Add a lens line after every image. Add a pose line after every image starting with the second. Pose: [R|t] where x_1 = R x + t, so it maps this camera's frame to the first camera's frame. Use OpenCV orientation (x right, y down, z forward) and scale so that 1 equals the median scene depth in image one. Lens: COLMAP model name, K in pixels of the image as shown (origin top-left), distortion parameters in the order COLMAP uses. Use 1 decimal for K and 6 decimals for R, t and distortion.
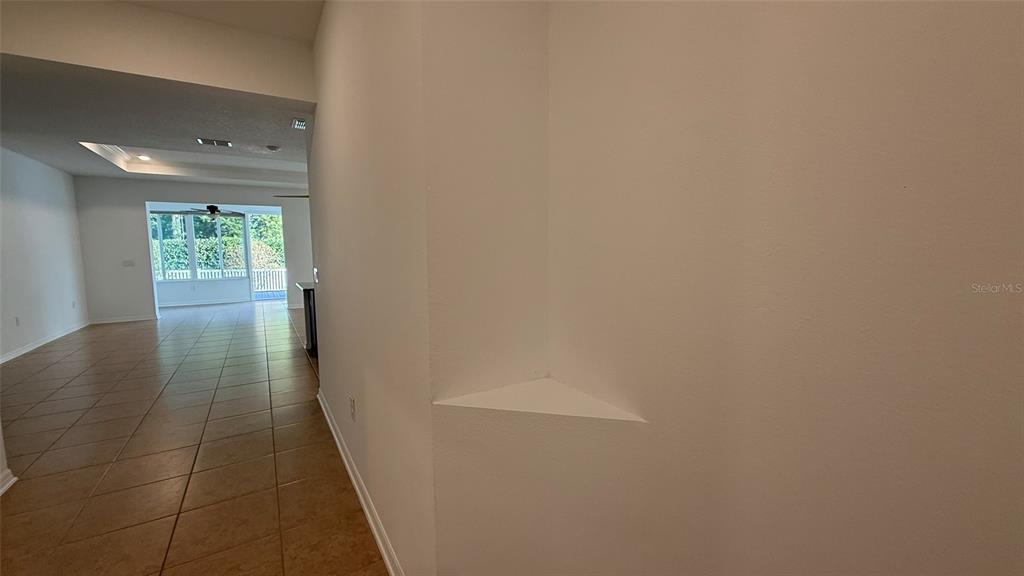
lens RADIAL K [[408.2, 0, 520.3], [0, 408.2, 271.2], [0, 0, 1]] dist [0.002744, -0.001099]
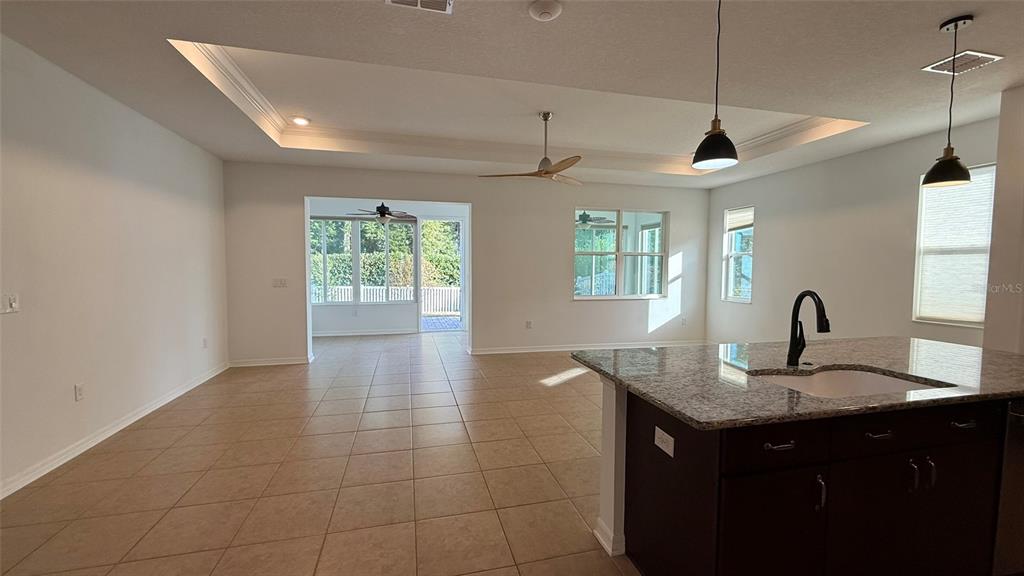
lens RADIAL K [[408.2, 0, 522.0], [0, 408.2, 255.0], [0, 0, 1]] dist [0.002744, -0.001099]
pose [[0.956946, 0.006655, -0.290189, -0.279408], [-0.030927, 0.996384, -0.079138, -0.020417], [0.288613, 0.084705, 0.953692, 0.352540]]
